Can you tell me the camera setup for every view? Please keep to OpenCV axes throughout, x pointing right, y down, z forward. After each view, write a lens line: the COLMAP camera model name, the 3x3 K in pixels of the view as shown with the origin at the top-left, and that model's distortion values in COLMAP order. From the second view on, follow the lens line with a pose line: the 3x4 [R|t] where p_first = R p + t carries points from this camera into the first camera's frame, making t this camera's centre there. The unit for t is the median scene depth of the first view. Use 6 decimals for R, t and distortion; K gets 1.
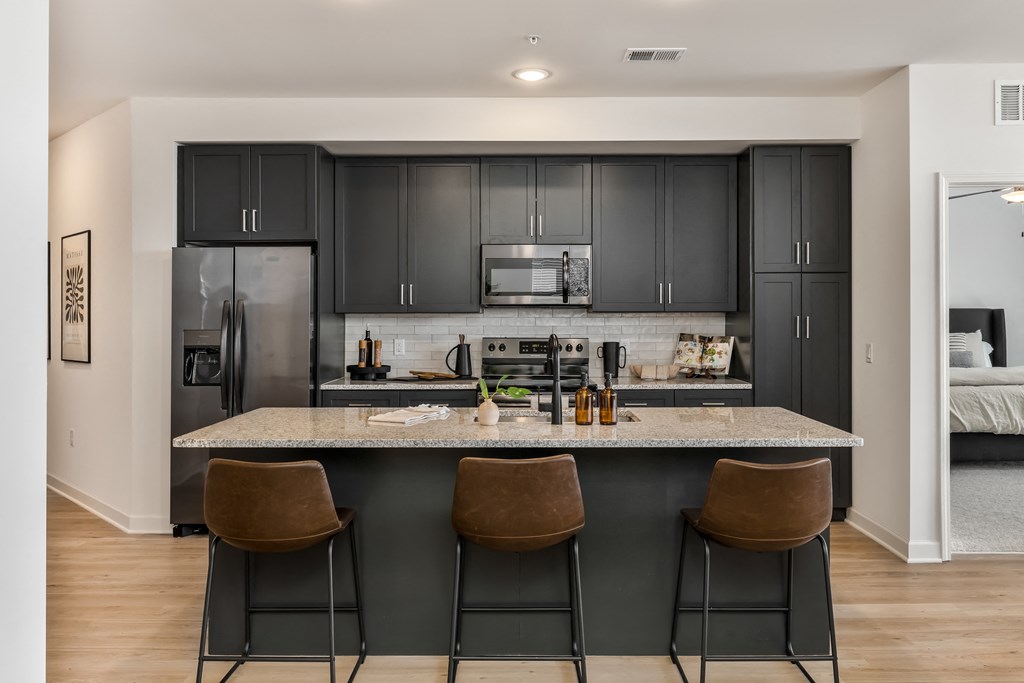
lens RADIAL K [[737.9, 0, 520.7], [0, 737.9, 335.2], [0, 0, 1]] dist [-0.000790, -0.006089]
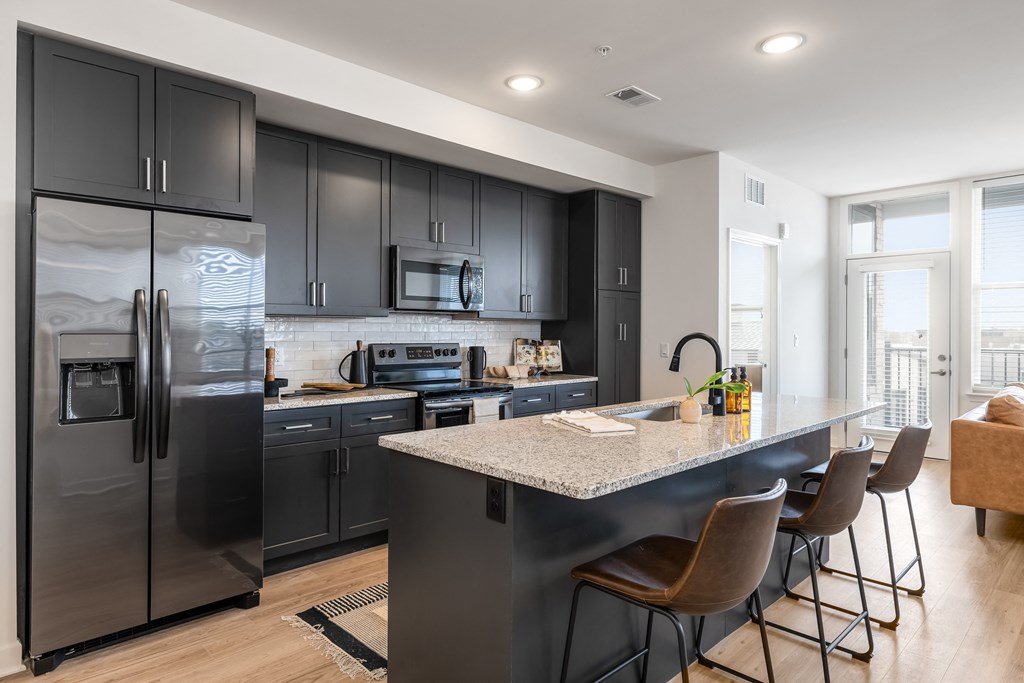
lens RADIAL K [[590.7, 0, 515.2], [0, 590.7, 342.1], [0, 0, 1]] dist [-0.000734, -0.001050]
pose [[0.734543, -0.009997, 0.678488, -0.435726], [0.014503, 0.999894, -0.000968, 0.004520], [-0.678407, 0.010551, 0.734610, 0.321683]]
